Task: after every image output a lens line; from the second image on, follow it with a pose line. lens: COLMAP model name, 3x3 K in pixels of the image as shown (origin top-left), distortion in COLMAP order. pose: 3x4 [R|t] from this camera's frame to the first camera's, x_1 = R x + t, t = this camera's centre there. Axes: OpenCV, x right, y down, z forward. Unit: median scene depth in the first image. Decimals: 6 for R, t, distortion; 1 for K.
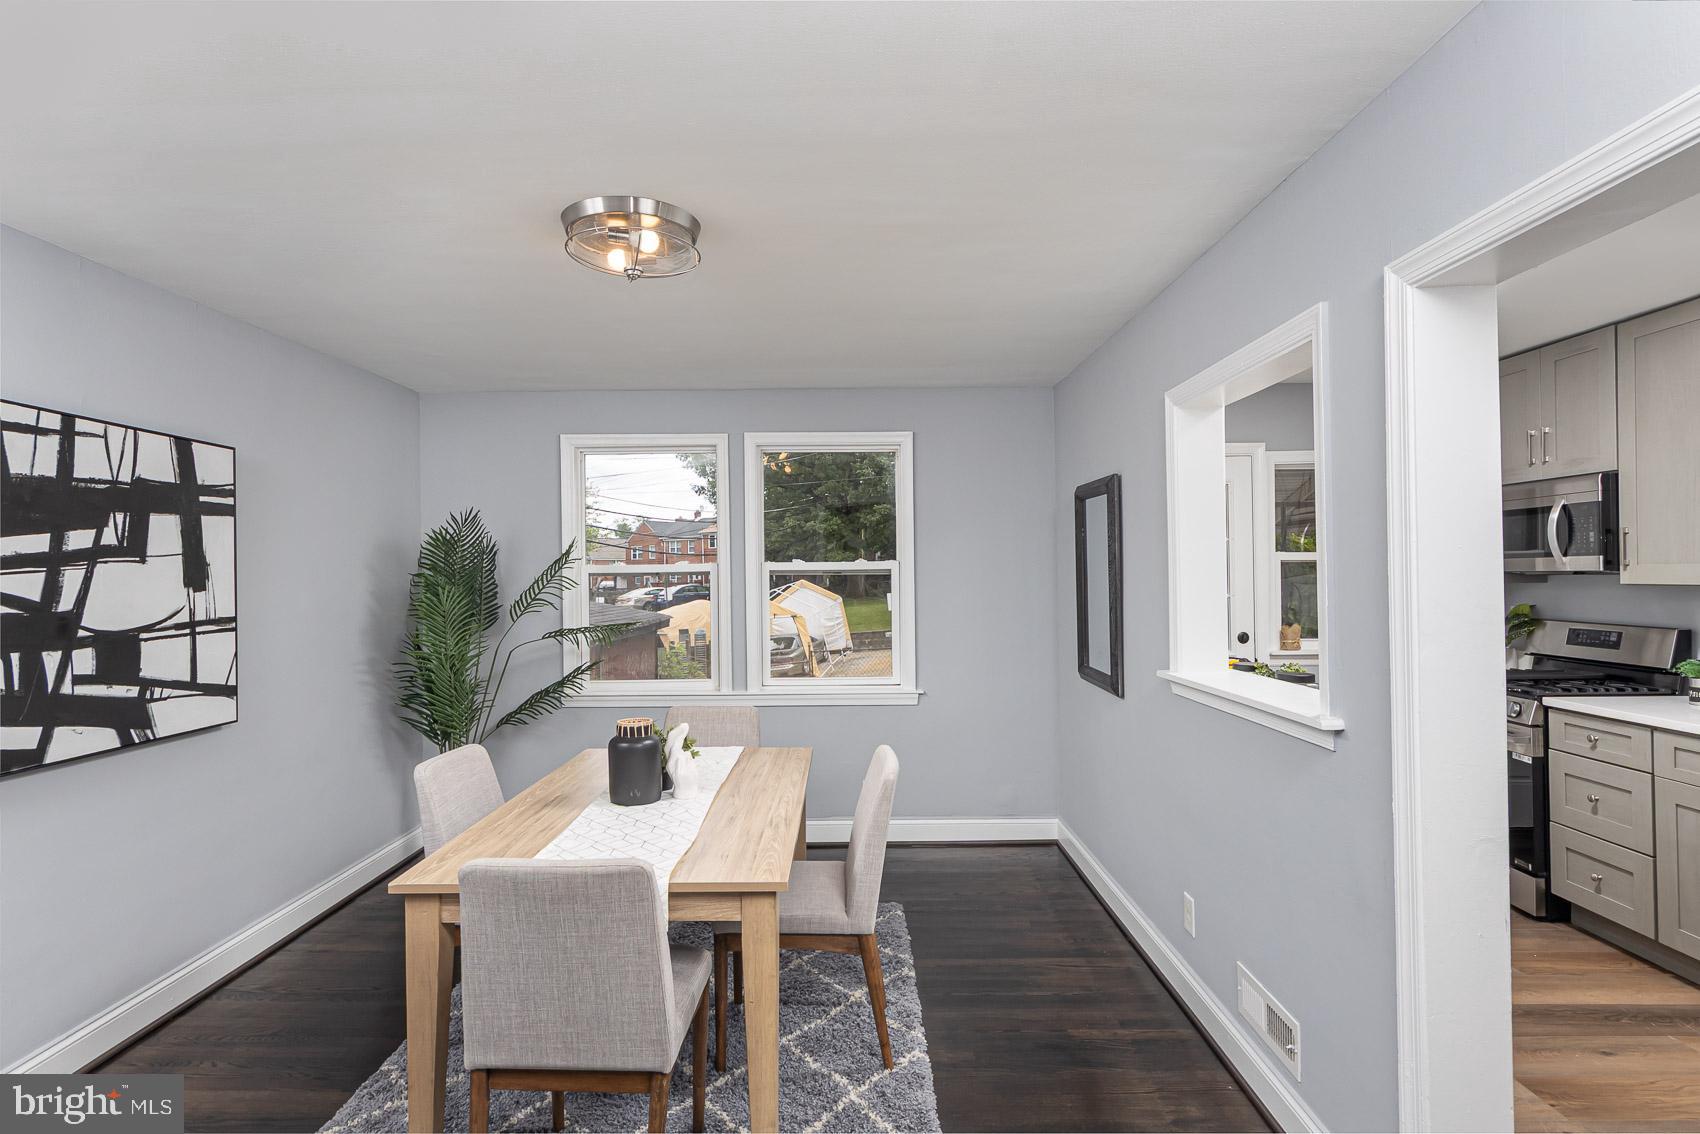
lens RADIAL K [[883.9, 0, 838.6], [0, 883.9, 565.0], [0, 0, 1]] dist [0.001239, 0.002680]
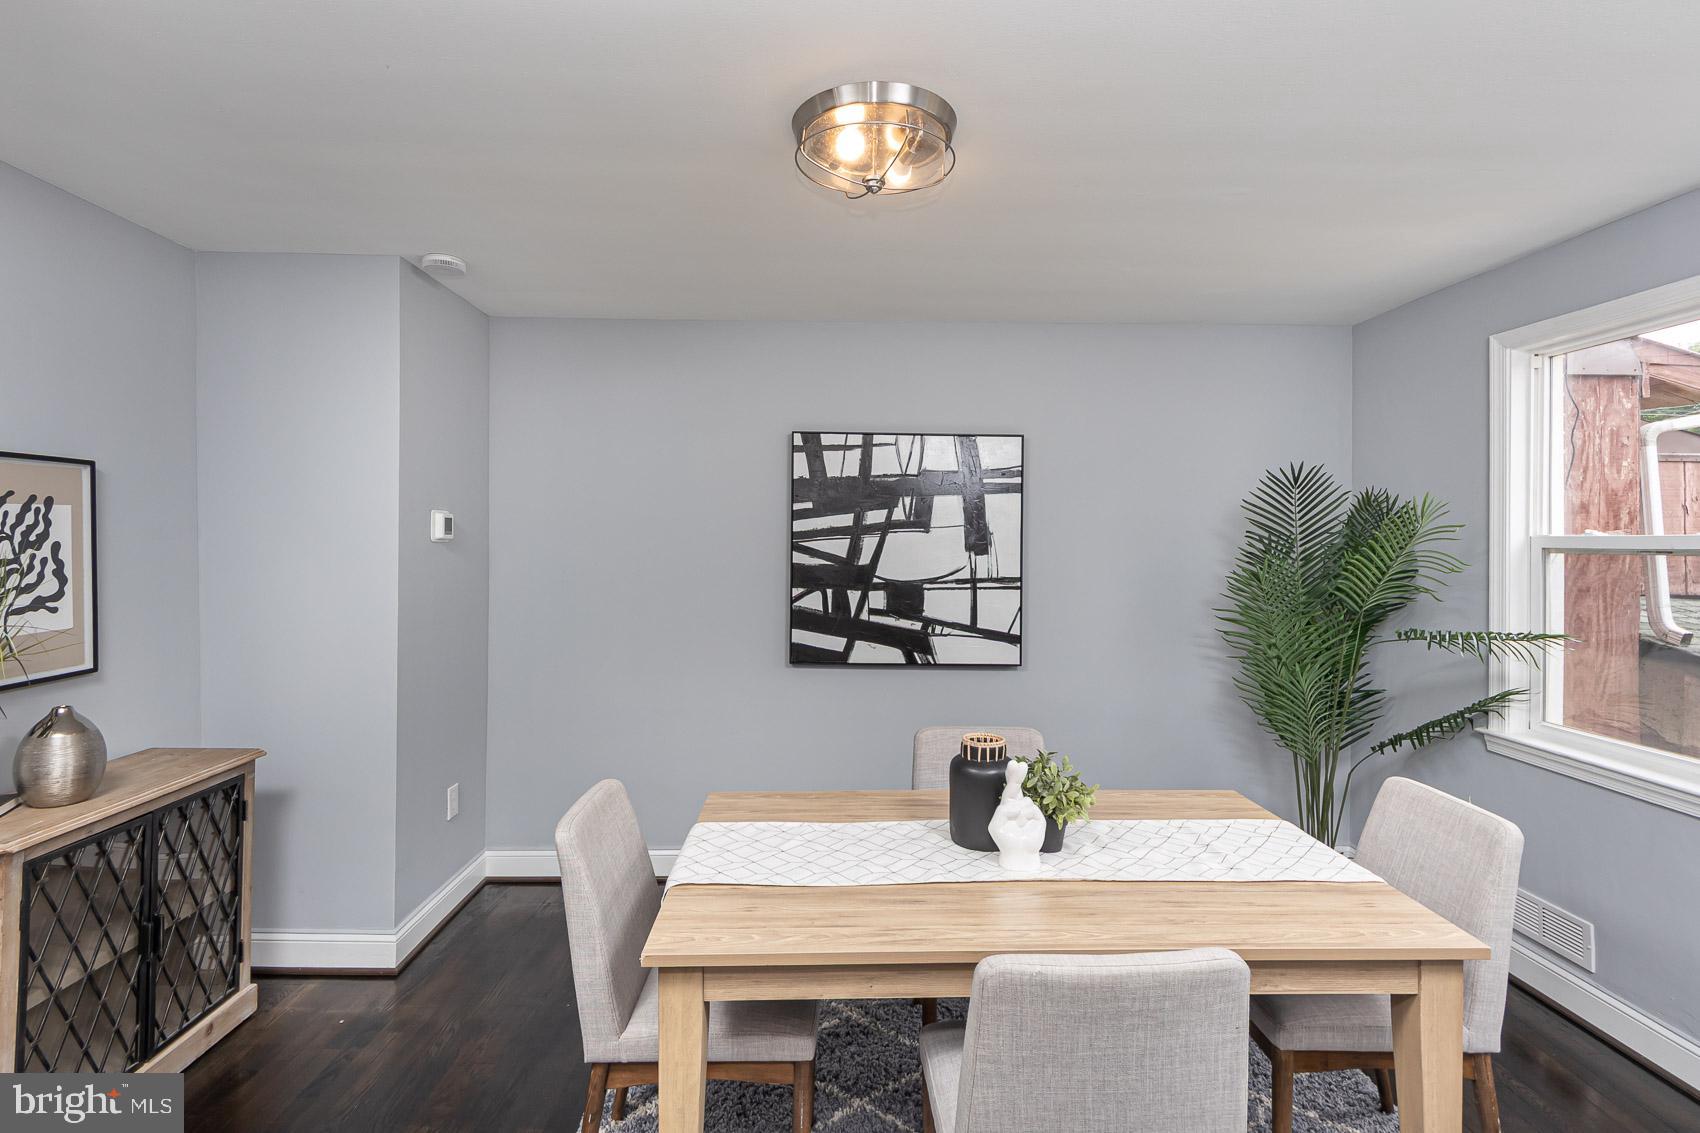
lens RADIAL K [[822.9, 0, 849.4], [0, 822.9, 536.4], [0, 0, 1]] dist [0.004189, 0.002169]
pose [[0.061876, 0.010419, -0.998029, 0.441929], [-0.000345, 0.999946, 0.010417, -0.009024], [0.998084, -0.000300, 0.061876, 0.756858]]
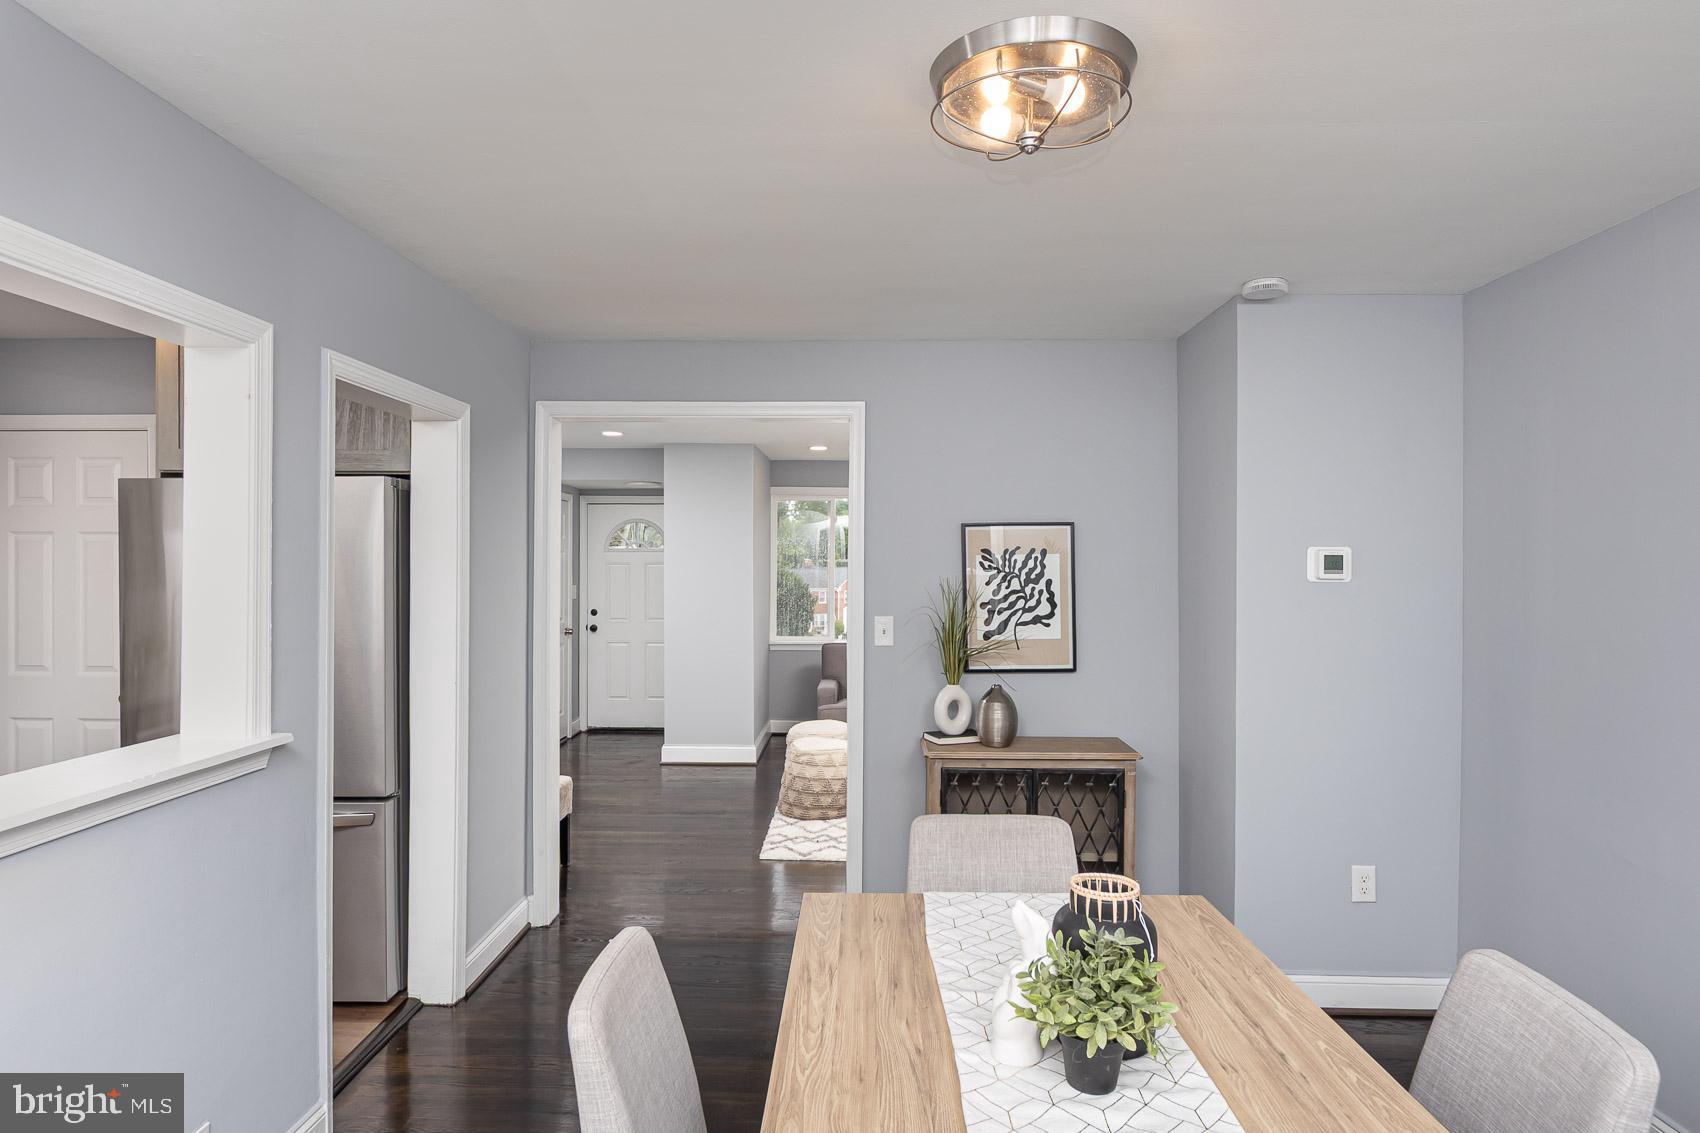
lens RADIAL K [[1023.0, 0, 841.3], [0, 1023.0, 561.0], [0, 0, 1]] dist [-0.021126, -0.001256]
pose [[-0.999906, 0.009222, 0.010141, -0.077534], [0.009083, 0.999866, -0.013640, -0.004274], [-0.010266, -0.013547, -0.999856, 1.446745]]
